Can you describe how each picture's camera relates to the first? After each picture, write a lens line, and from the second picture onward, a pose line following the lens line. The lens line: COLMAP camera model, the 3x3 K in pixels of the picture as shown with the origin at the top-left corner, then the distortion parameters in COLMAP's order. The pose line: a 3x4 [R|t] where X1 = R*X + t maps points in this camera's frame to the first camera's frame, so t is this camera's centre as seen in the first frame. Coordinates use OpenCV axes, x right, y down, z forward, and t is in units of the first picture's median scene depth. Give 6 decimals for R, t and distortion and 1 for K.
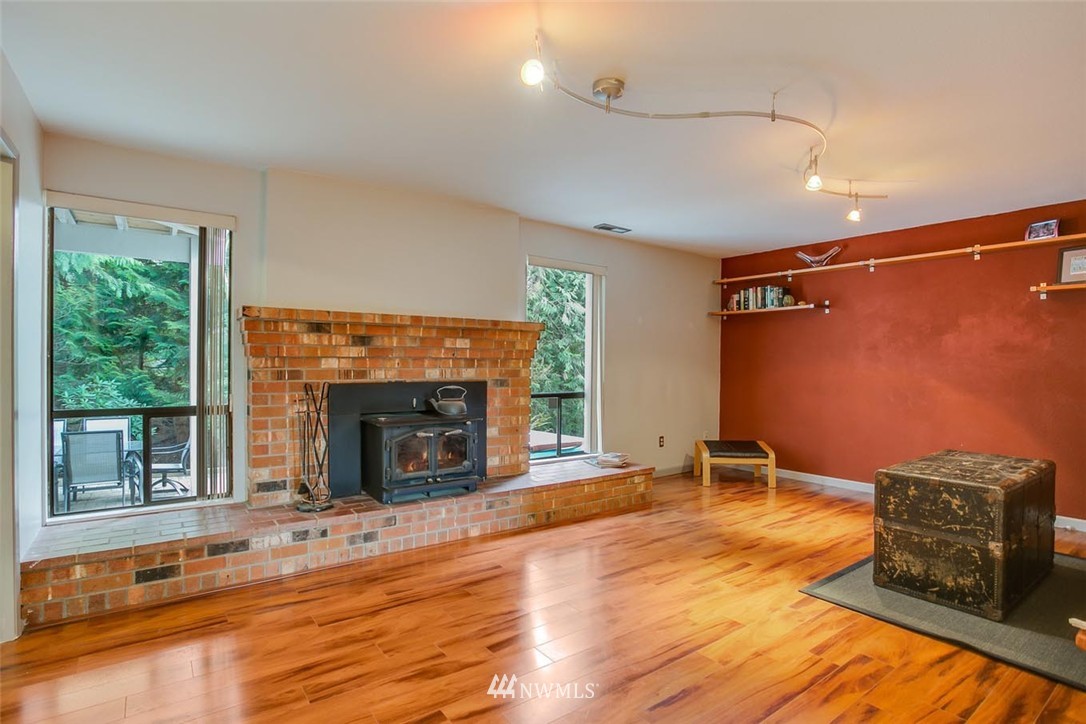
lens RADIAL K [[536.5, 0, 543.0], [0, 536.5, 362.0], [0, 0, 1]] dist [-0.034415, 0.000018]
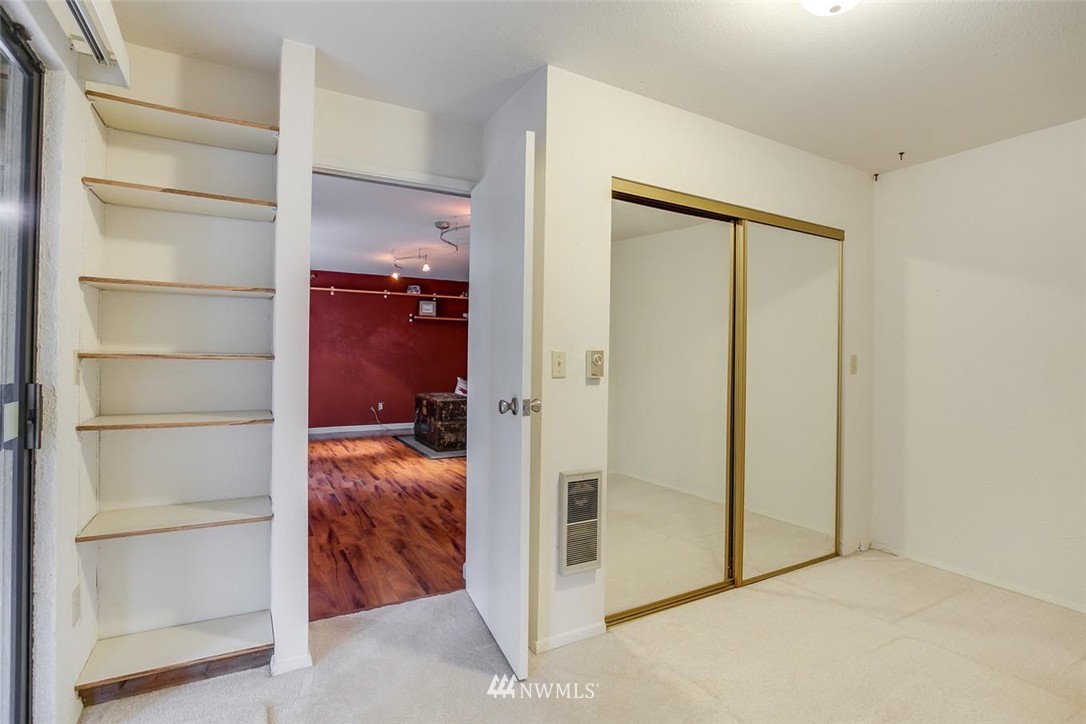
lens RADIAL K [[536.5, 0, 543.0], [0, 536.5, 362.0], [0, 0, 1]] dist [-0.034415, 0.000018]
pose [[0.116188, -0.021970, 0.992984, -1.180477], [-0.010165, 0.999677, 0.023307, -0.013207], [-0.993175, -0.012801, 0.115928, 0.215488]]
